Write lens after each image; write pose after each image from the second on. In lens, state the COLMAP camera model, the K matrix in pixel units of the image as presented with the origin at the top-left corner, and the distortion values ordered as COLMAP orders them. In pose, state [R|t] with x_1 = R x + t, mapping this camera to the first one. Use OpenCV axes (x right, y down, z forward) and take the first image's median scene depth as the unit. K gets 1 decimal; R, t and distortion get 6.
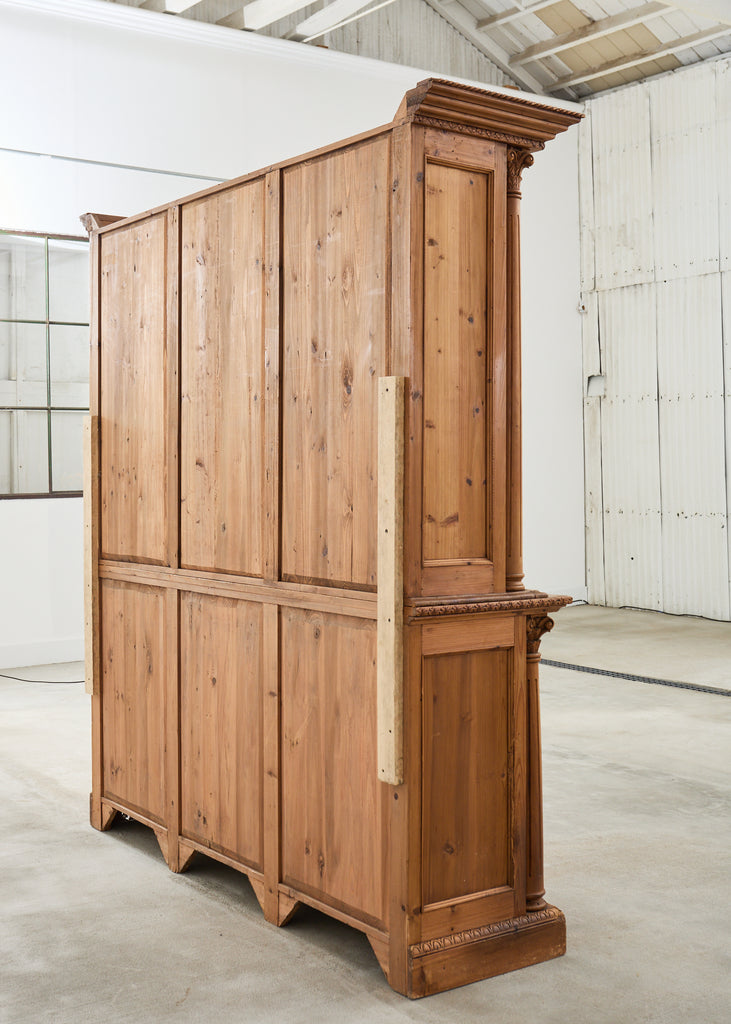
lens RADIAL K [[1300.7, 0, 364.3], [0, 1300.7, 479.1], [0, 0, 1]] dist [-0.030969, -0.030583]
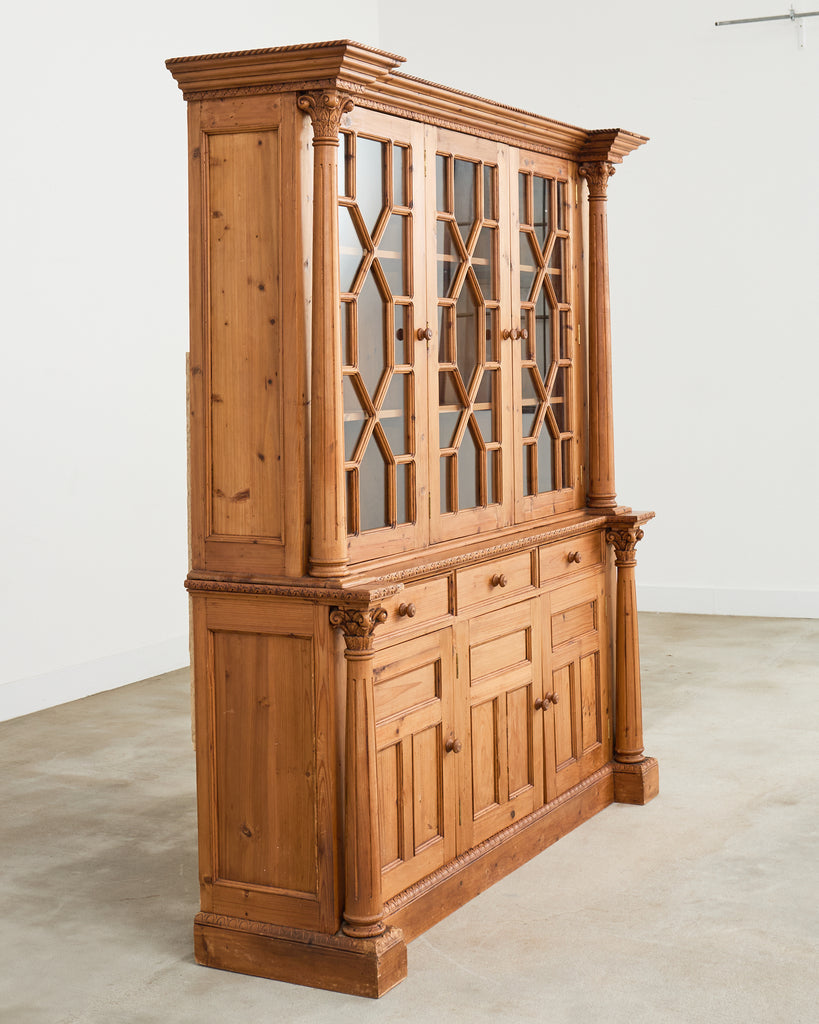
lens RADIAL K [[1634.5, 0, 461.4], [0, 1634.5, 367.8], [0, 0, 1]] dist [-0.047207, 0.027673]
pose [[0.453722, -0.002049, -0.891141, 1.222345], [0.015151, 0.999871, 0.005415, -0.068014], [0.891014, -0.015959, 0.453694, 0.588402]]
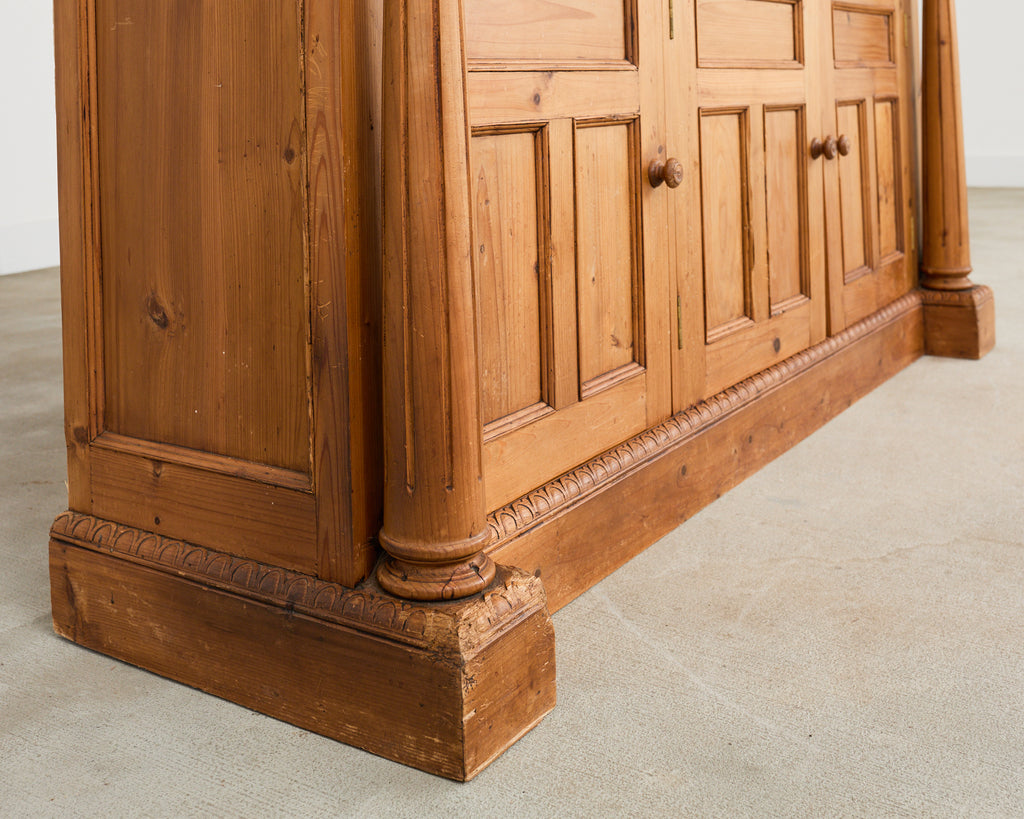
lens RADIAL K [[1251.3, 0, 463.2], [0, 1251.3, 91.1], [0, 0, 1]] dist [-0.011253, -0.034024]
pose [[0.324622, -0.011512, -0.945774, 0.453194], [0.022599, 0.999735, -0.004411, 0.218638], [0.945574, -0.019942, 0.324796, 0.957247]]
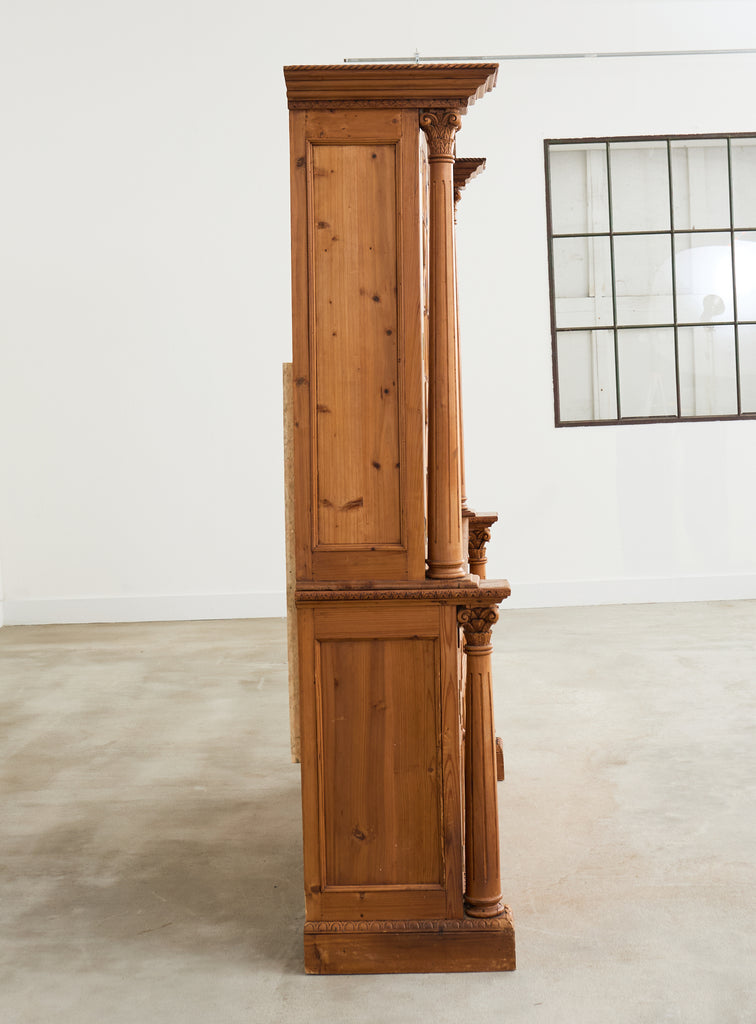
lens RADIAL K [[1576.3, 0, 480.2], [0, 1576.3, 410.2], [0, 0, 1]] dist [-0.045925, 0.005563]
pose [[0.809338, -0.000262, -0.587343, 0.839390], [0.019831, 0.999442, 0.026881, -0.069679], [0.587008, -0.033404, 0.808892, 0.091874]]
